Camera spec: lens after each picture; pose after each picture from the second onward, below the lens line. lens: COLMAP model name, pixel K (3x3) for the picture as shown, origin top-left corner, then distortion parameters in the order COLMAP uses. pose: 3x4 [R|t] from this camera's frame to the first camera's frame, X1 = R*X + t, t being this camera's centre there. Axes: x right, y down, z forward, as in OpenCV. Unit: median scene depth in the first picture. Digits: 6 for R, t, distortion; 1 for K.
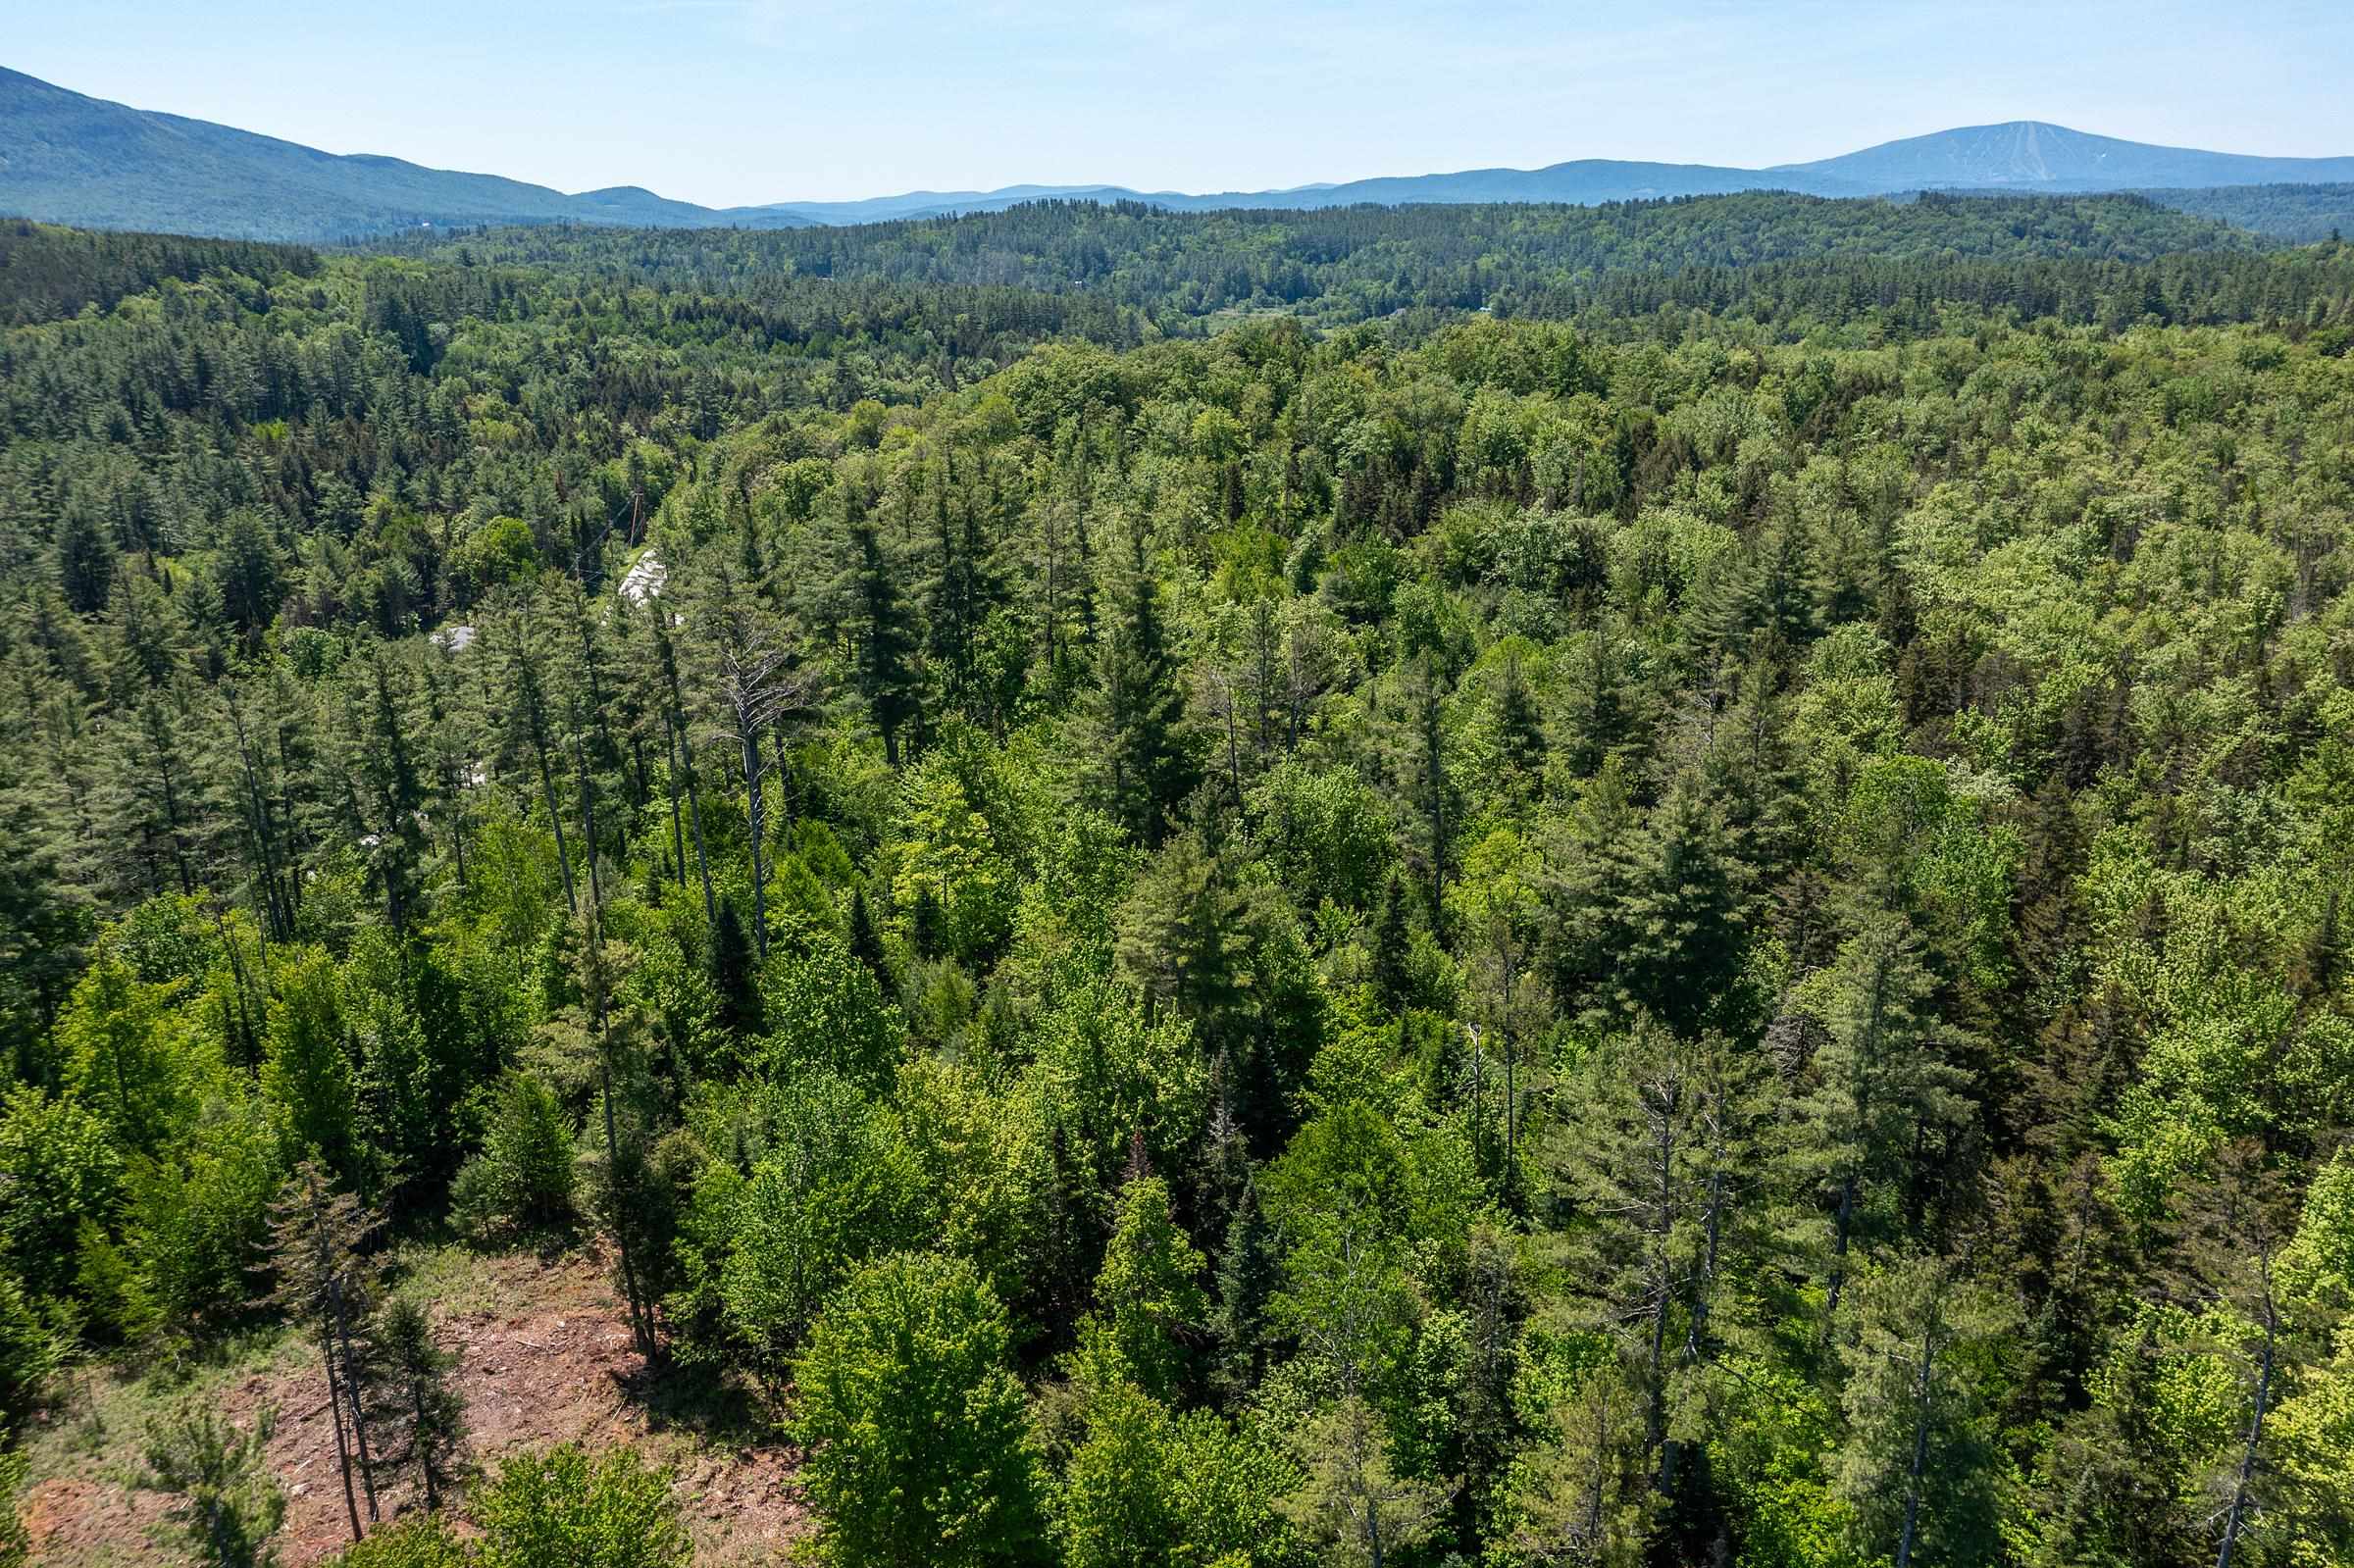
lens RADIAL K [[1867.2, 0, 1177.0], [0, 1867.2, 784.0], [0, 0, 1]] dist [-0.001834, 0.007141]
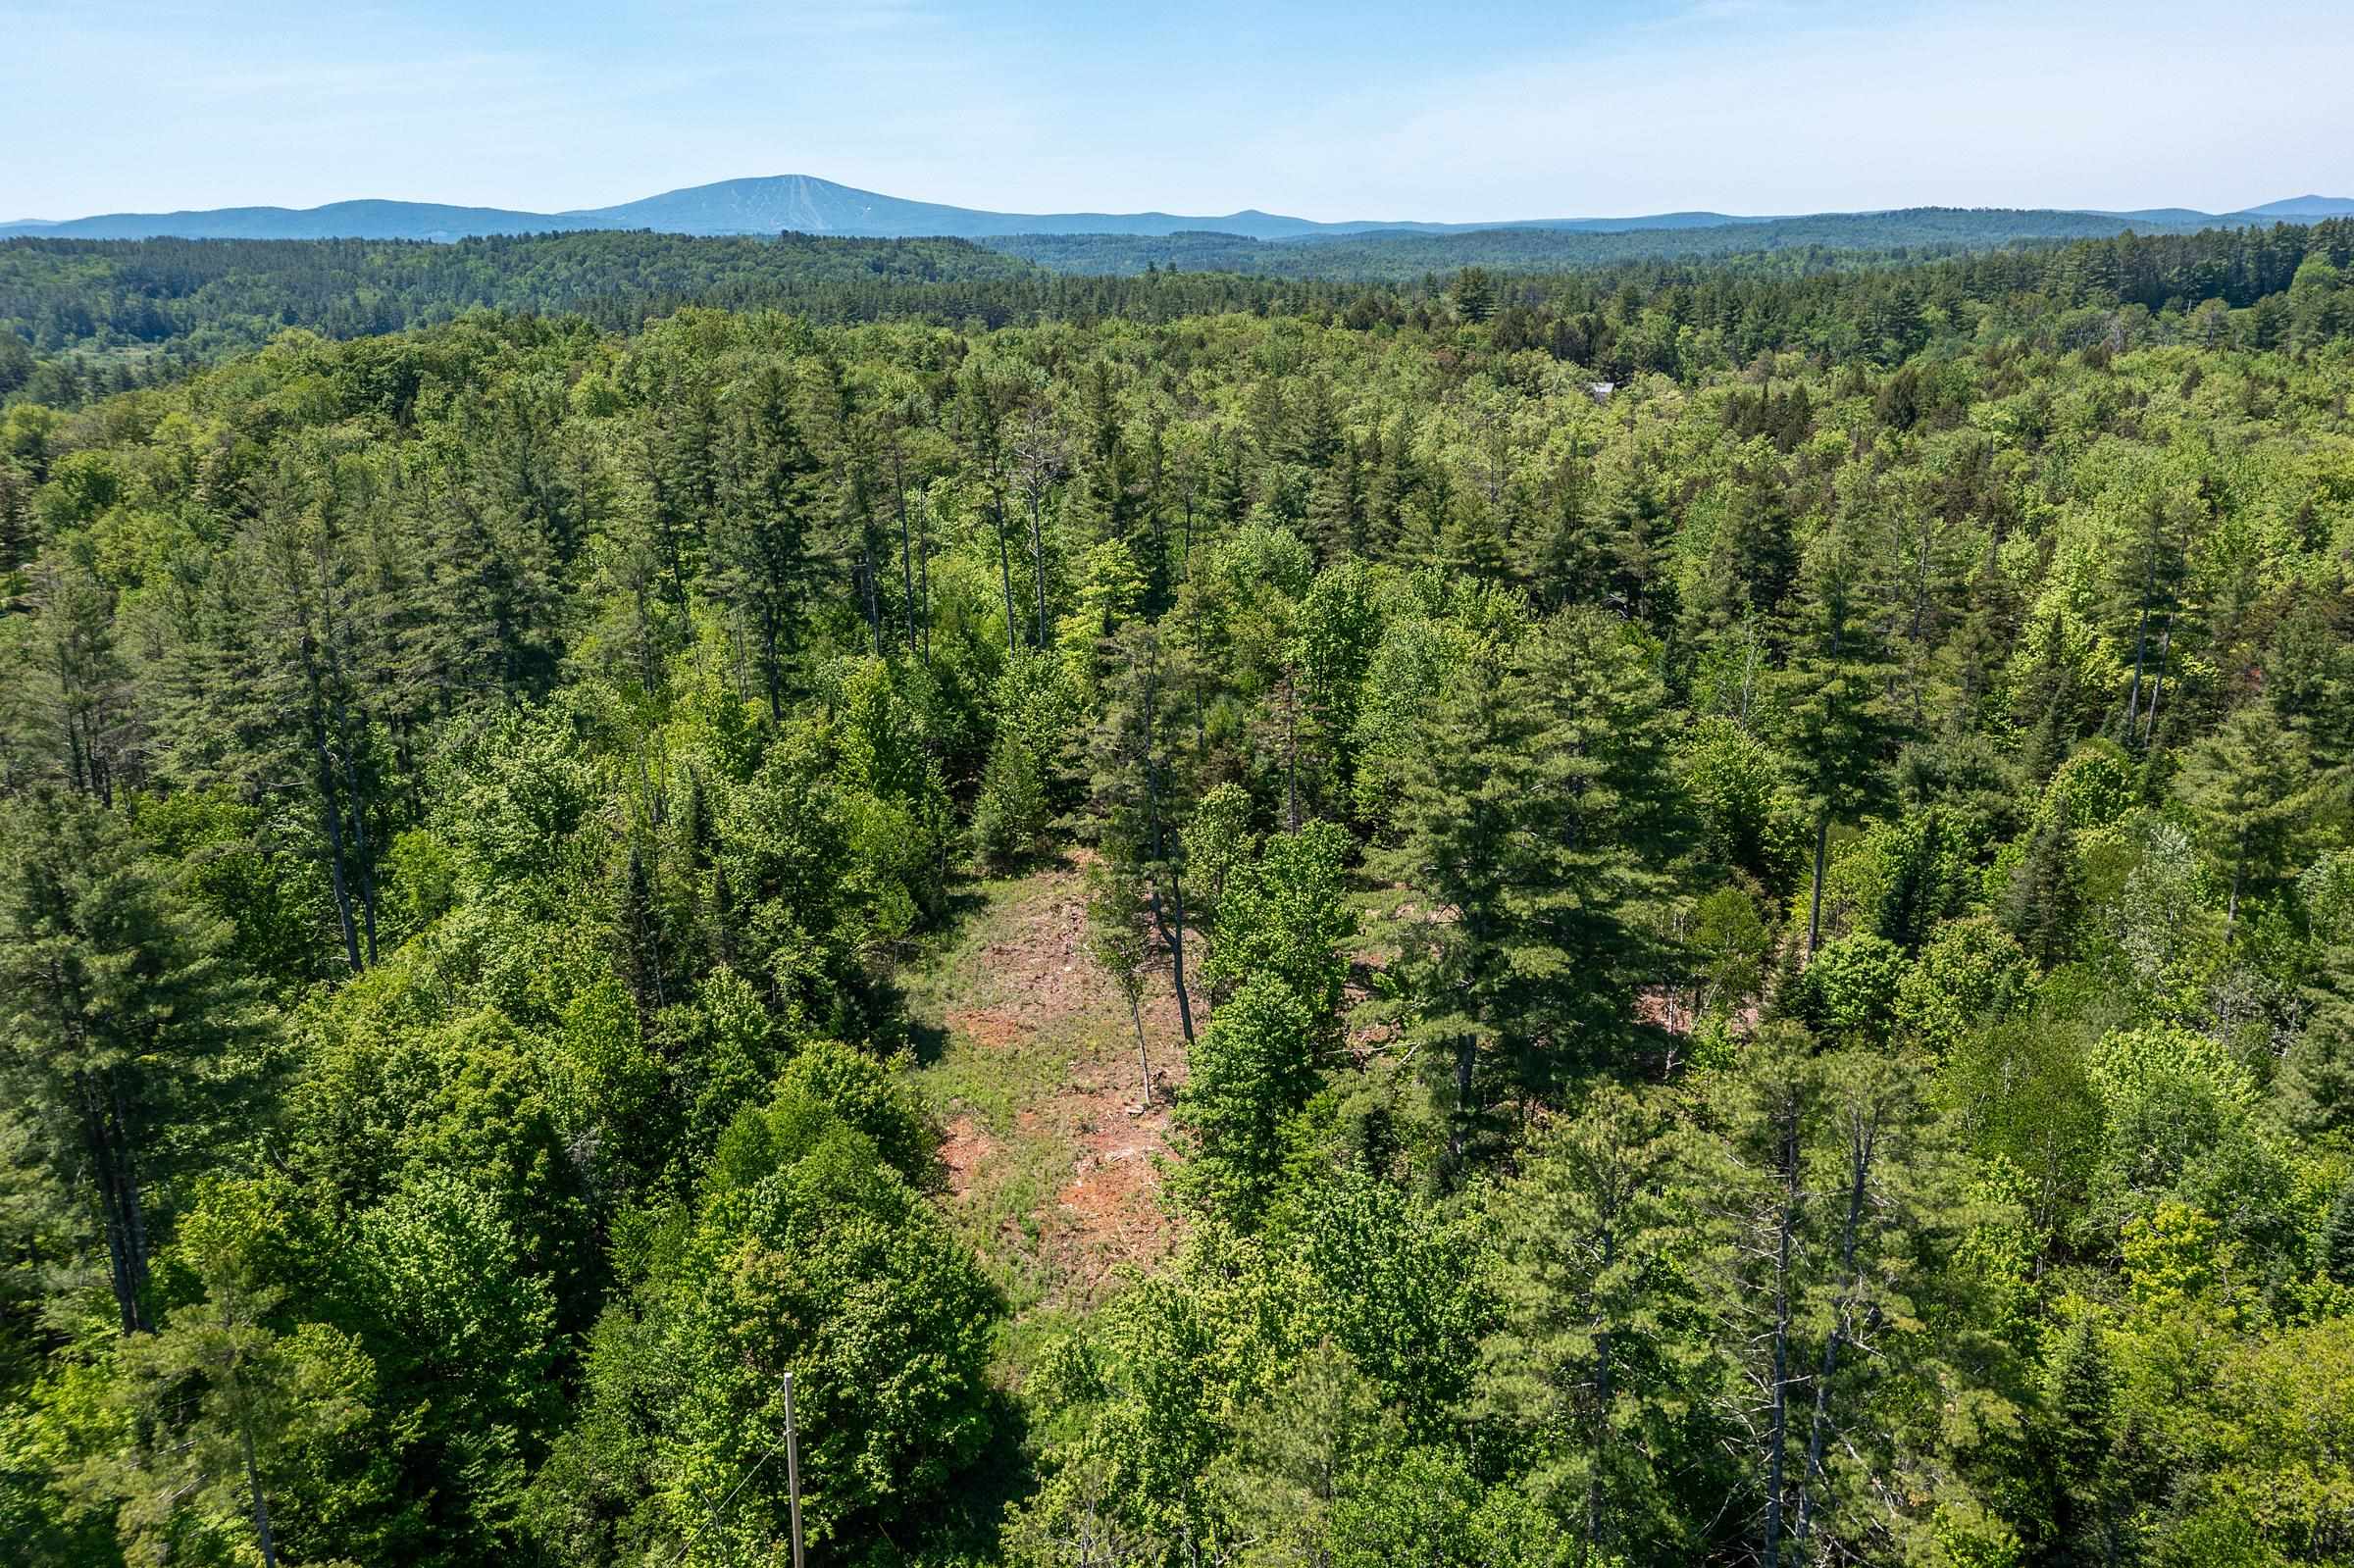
lens RADIAL K [[1913.6, 0, 1183.2], [0, 1913.6, 781.9], [0, 0, 1]] dist [-0.003759, 0.020310]
pose [[0.826532, -0.141647, 0.544776, -0.299036], [0.158087, 0.987281, 0.016853, 0.055154], [-0.540235, 0.072193, 0.838412, -0.057593]]
